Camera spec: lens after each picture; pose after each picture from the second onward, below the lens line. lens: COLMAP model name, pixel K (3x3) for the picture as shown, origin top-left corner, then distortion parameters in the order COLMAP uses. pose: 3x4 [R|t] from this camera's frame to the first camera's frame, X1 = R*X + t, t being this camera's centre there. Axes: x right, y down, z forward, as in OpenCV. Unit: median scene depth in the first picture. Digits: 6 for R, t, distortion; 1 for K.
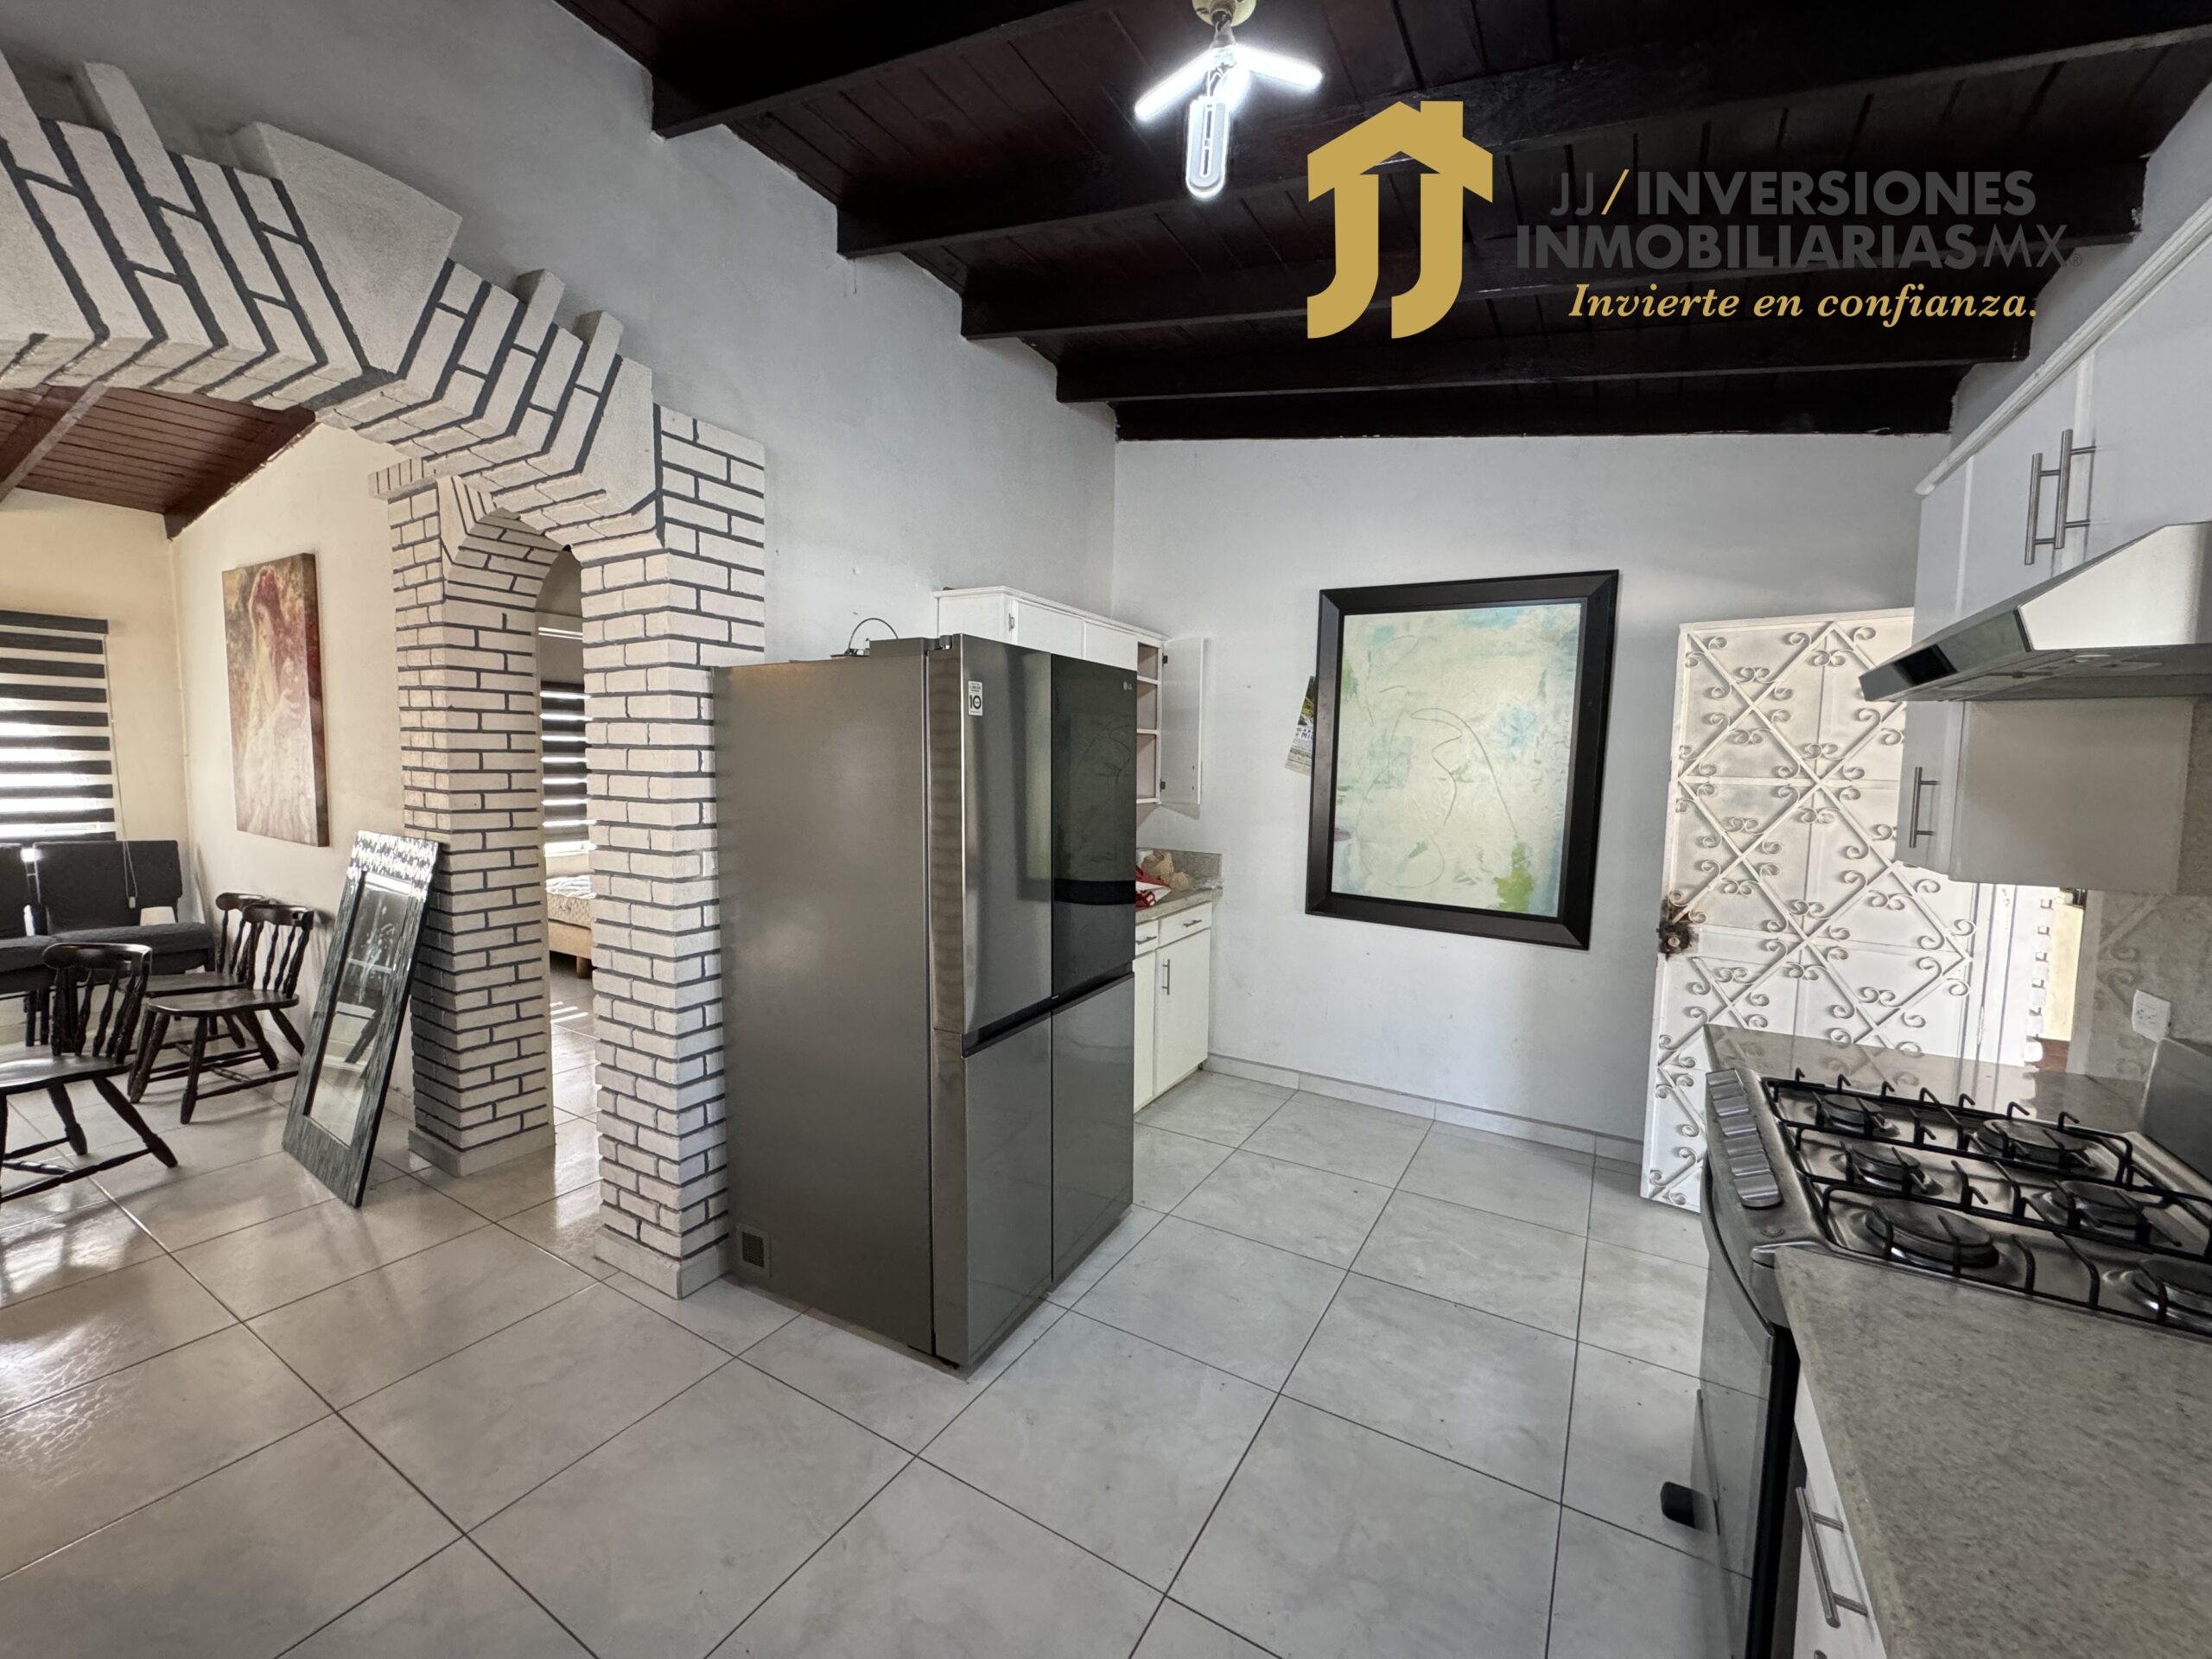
lens RADIAL K [[886.8, 0, 1106.0], [0, 886.8, 829.5], [0, 0, 1]] dist [-0.000541, -0.000202]
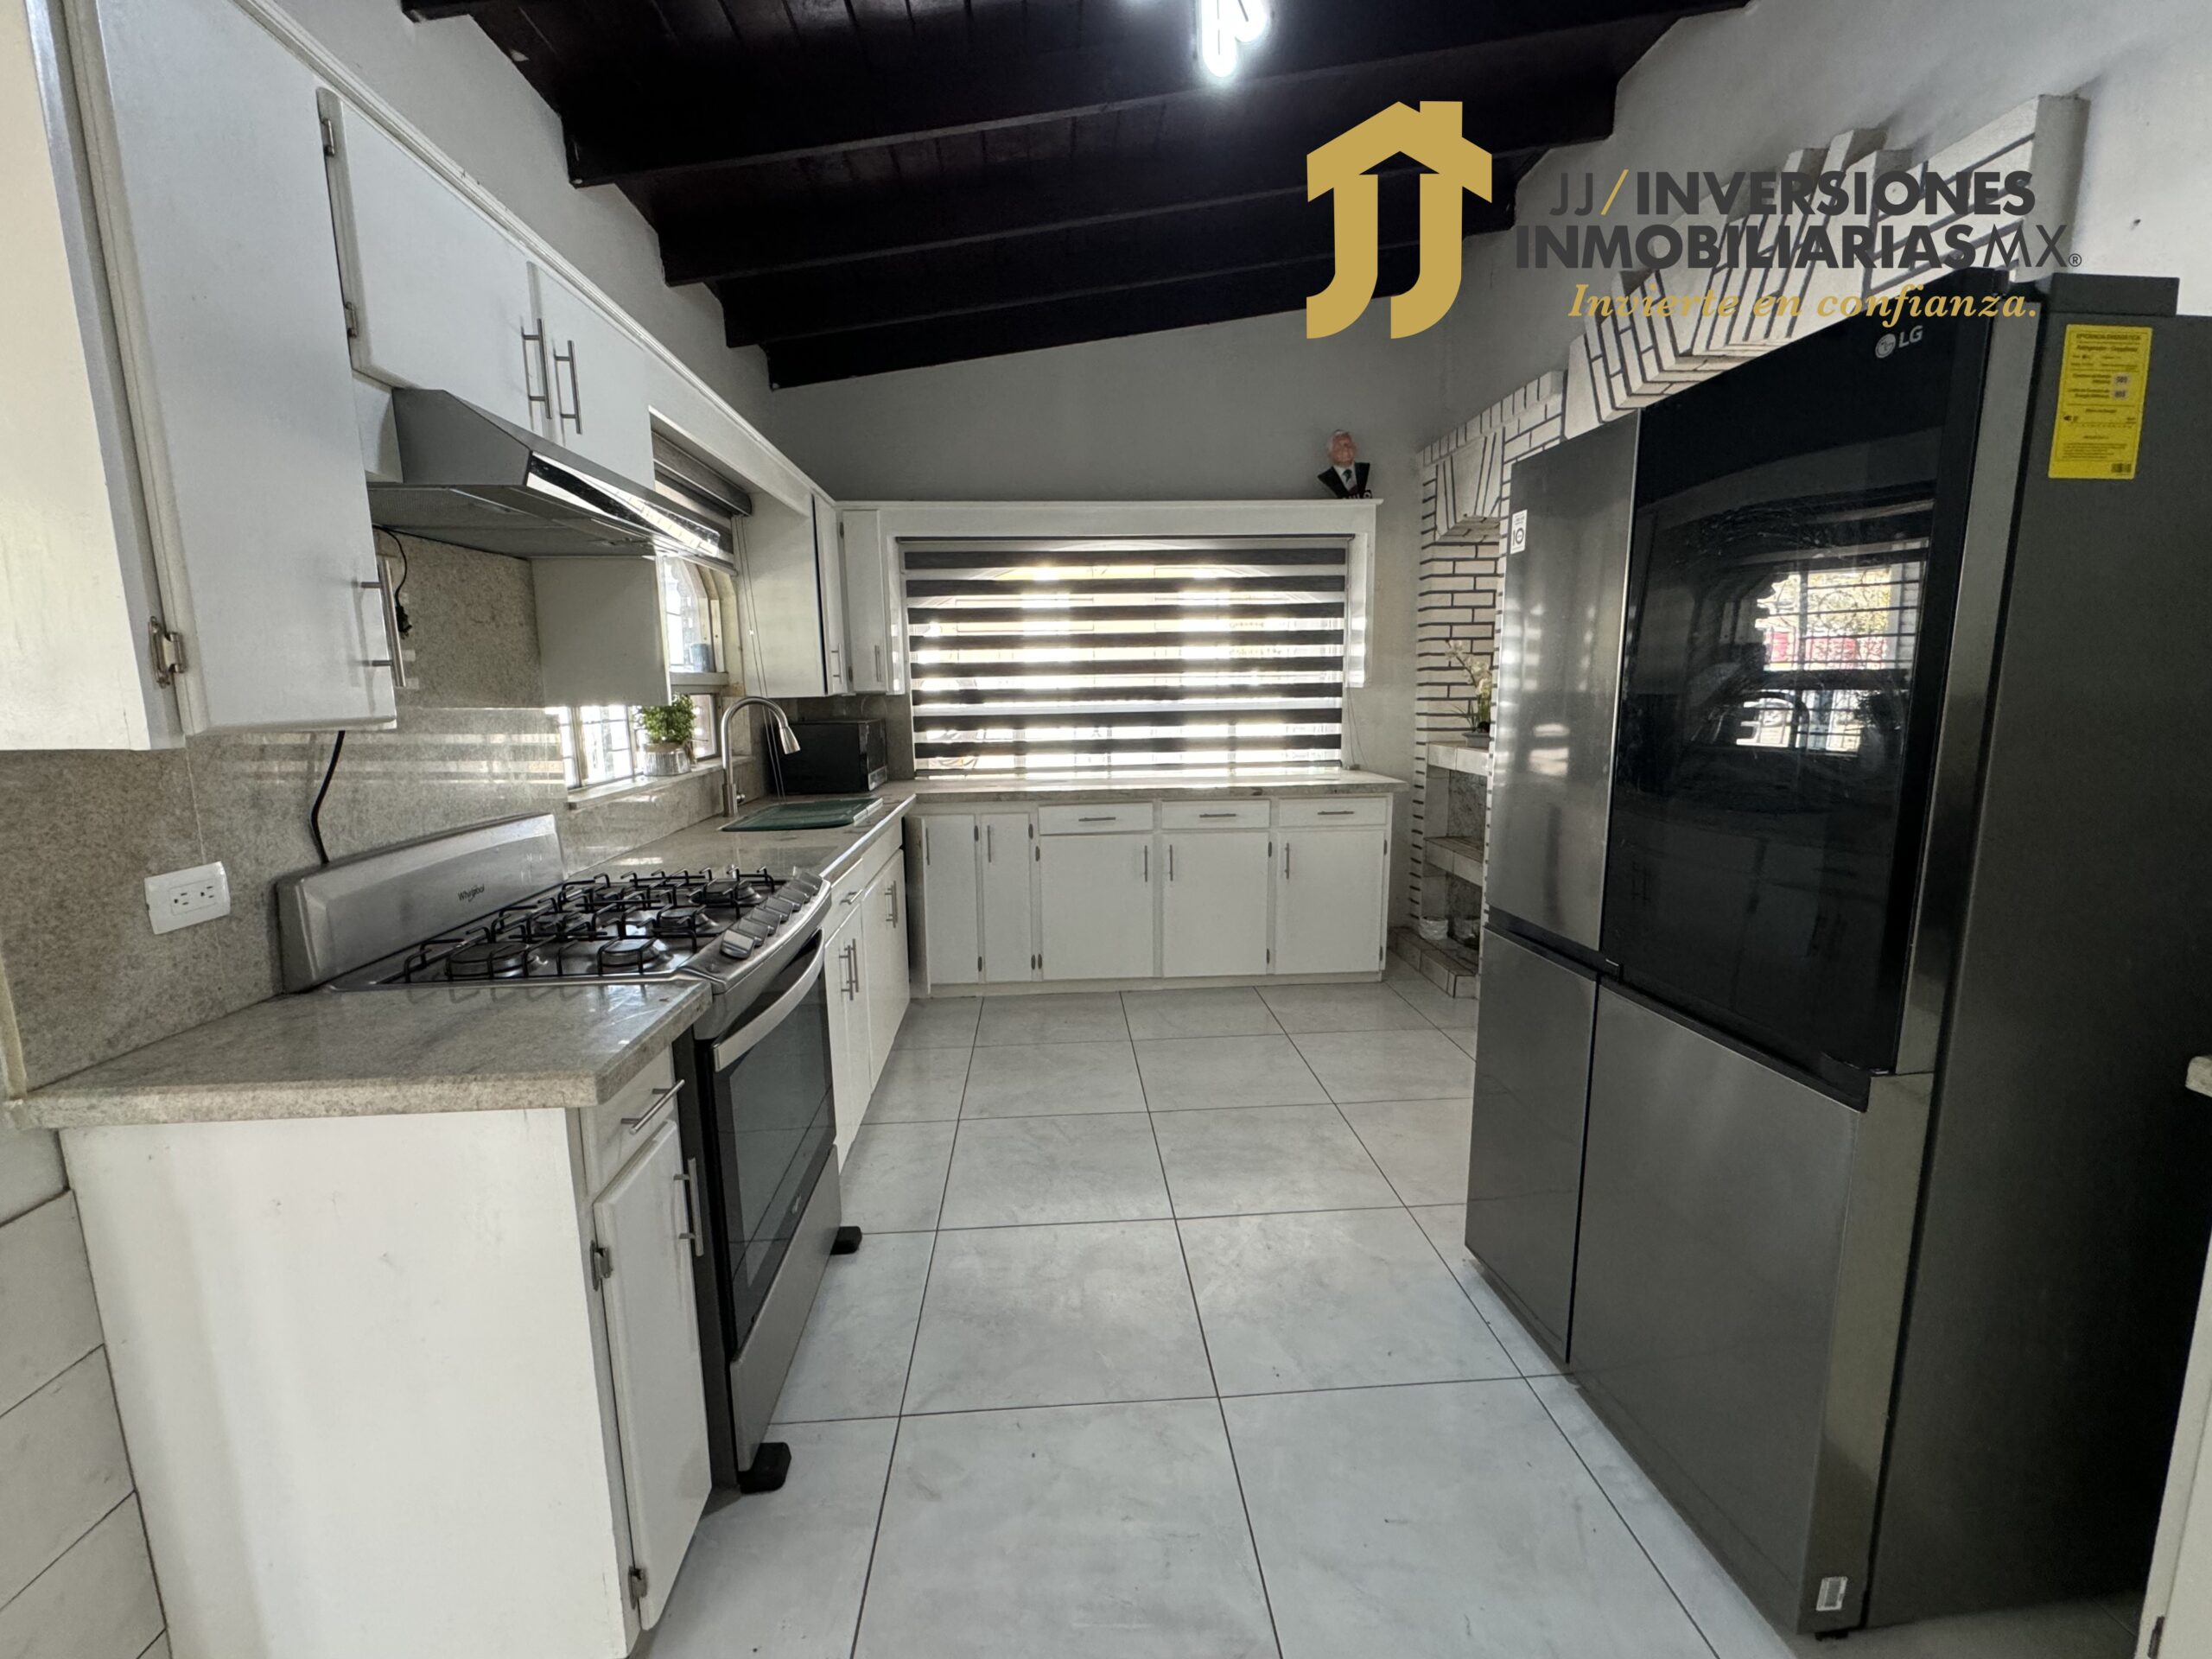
lens RADIAL K [[924.4, 0, 1101.0], [0, 924.4, 832.1], [0, 0, 1]] dist [-0.002220, 0.000006]
pose [[-0.828074, 0.087129, -0.553808, 0.531256], [-0.040947, 0.975811, 0.214747, -0.027907], [0.559122, 0.200503, -0.804476, 1.143515]]
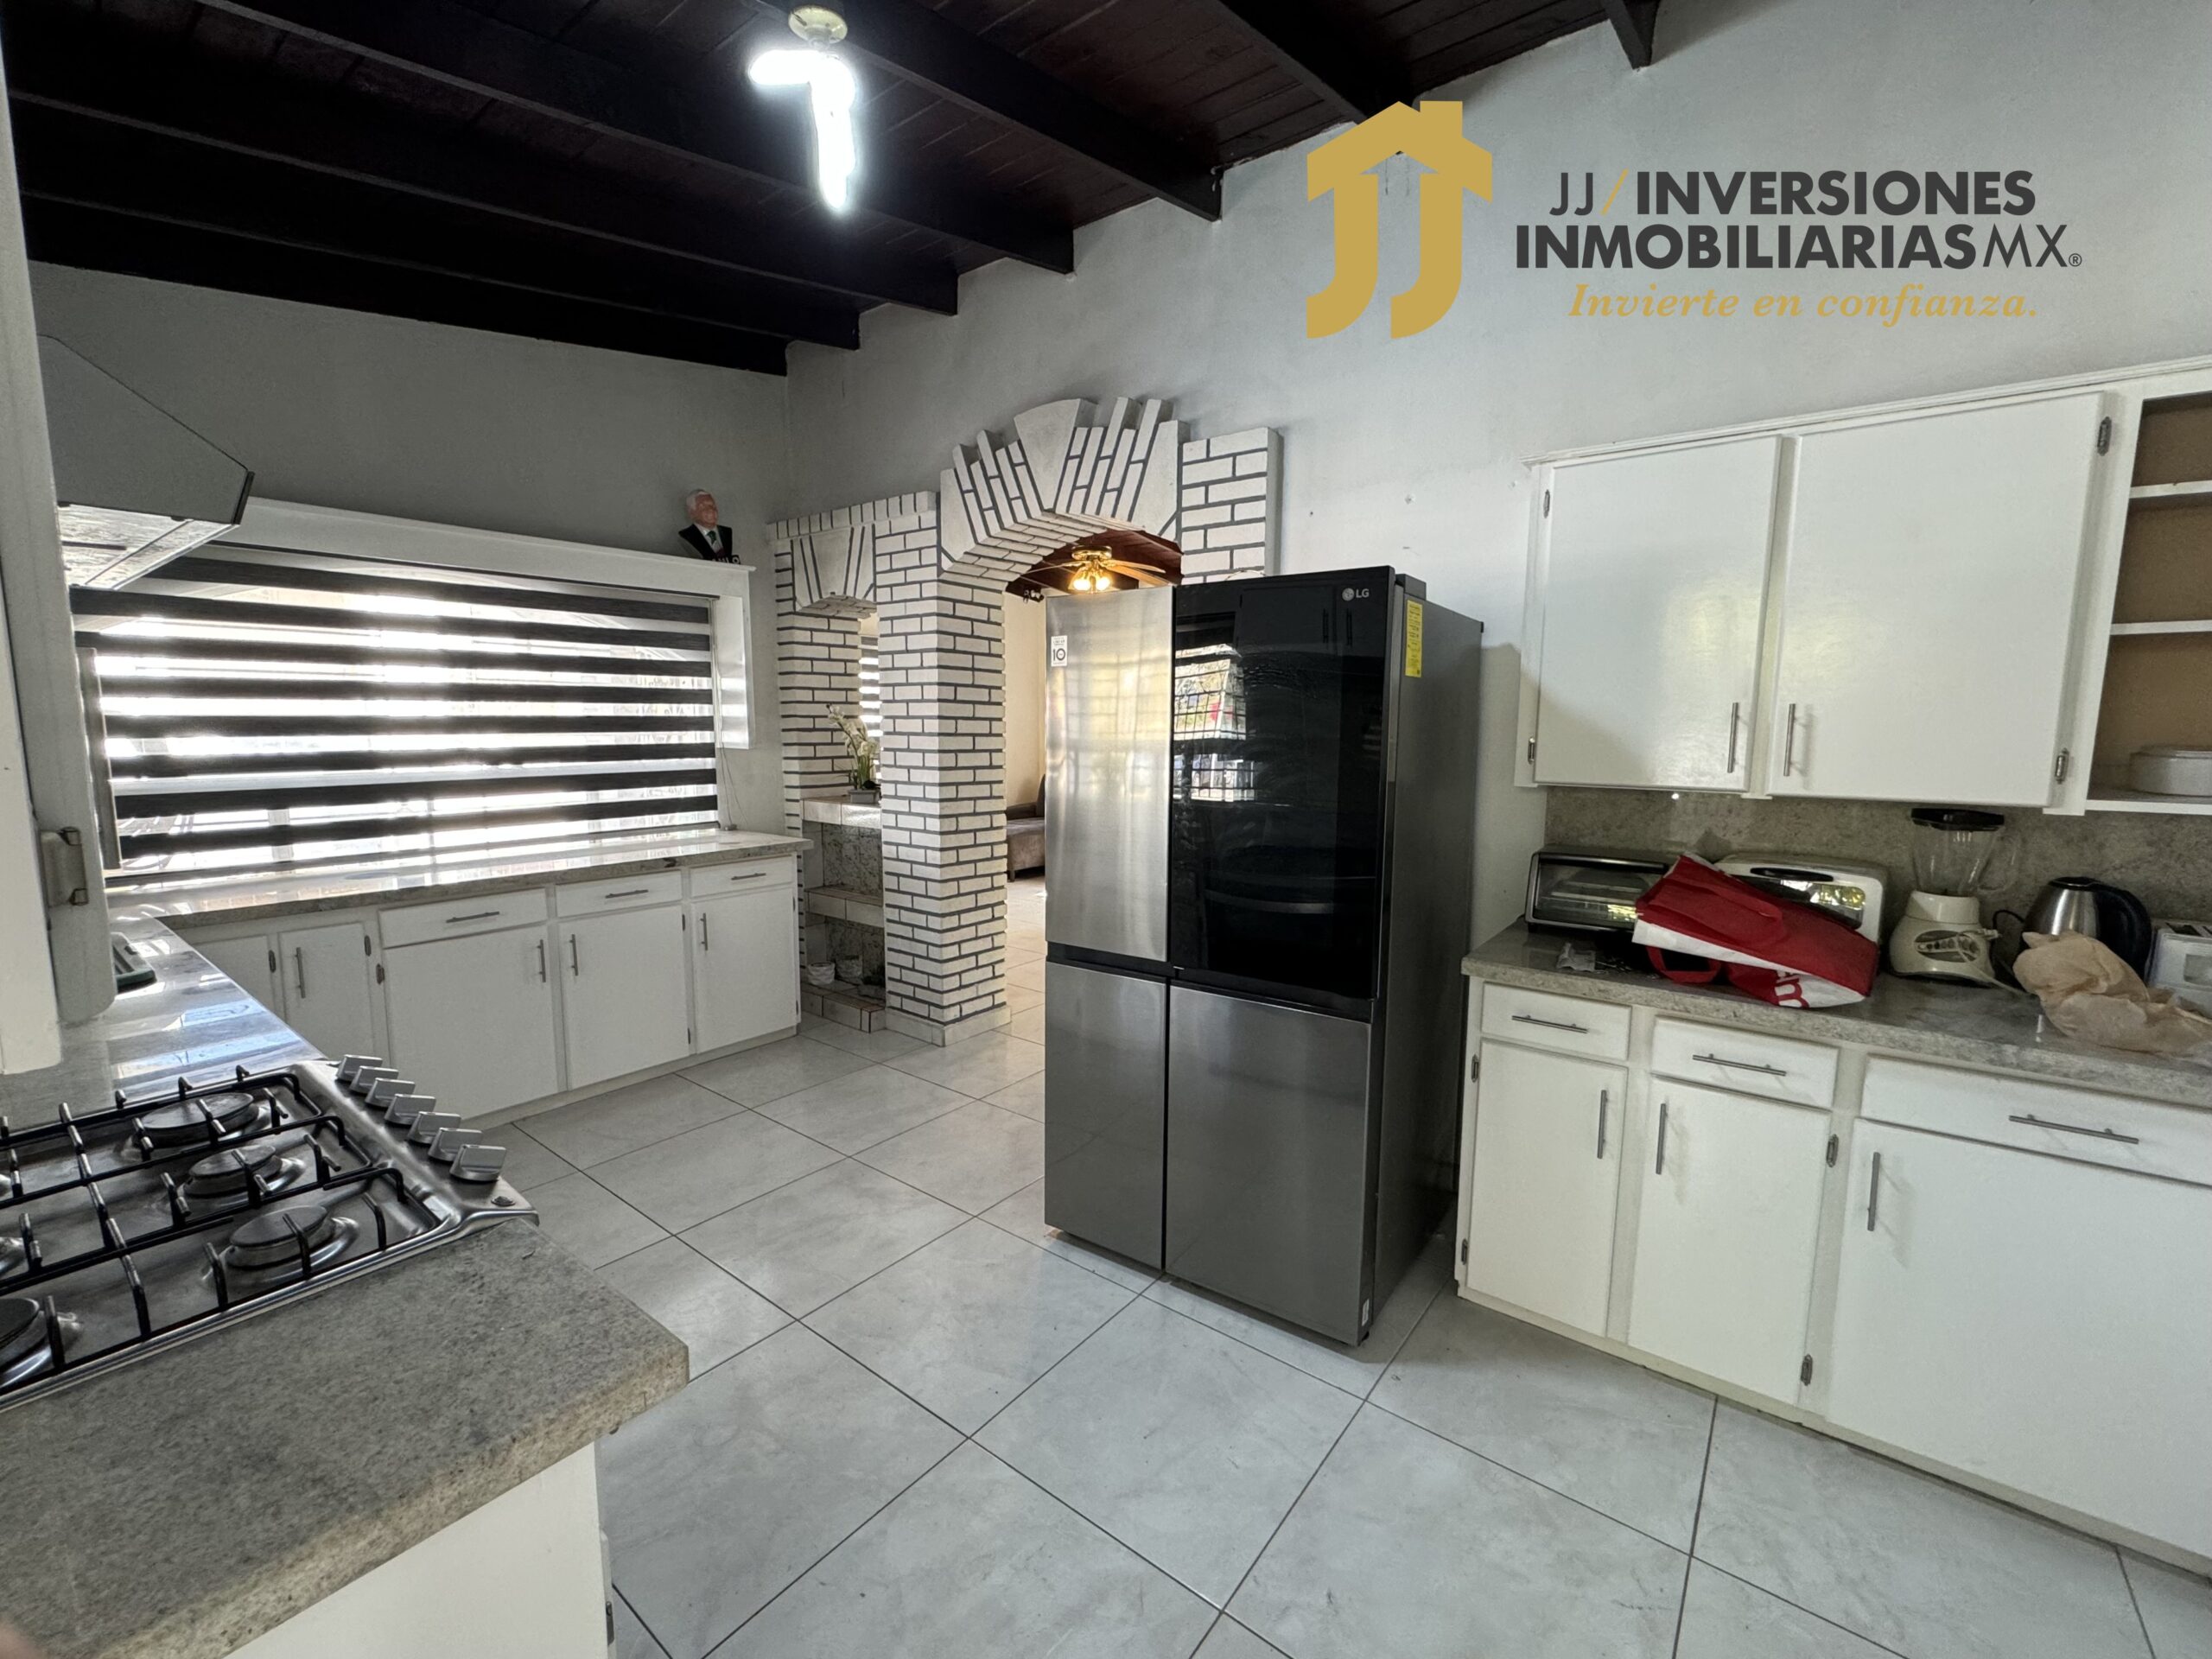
lens RADIAL K [[924.4, 0, 1101.0], [0, 924.4, 832.1], [0, 0, 1]] dist [-0.002220, 0.000006]
pose [[-0.130502, 0.108625, -0.985479, 0.756409], [-0.084903, 0.989104, 0.120268, -0.048642], [0.987806, 0.099366, -0.119857, 0.890384]]
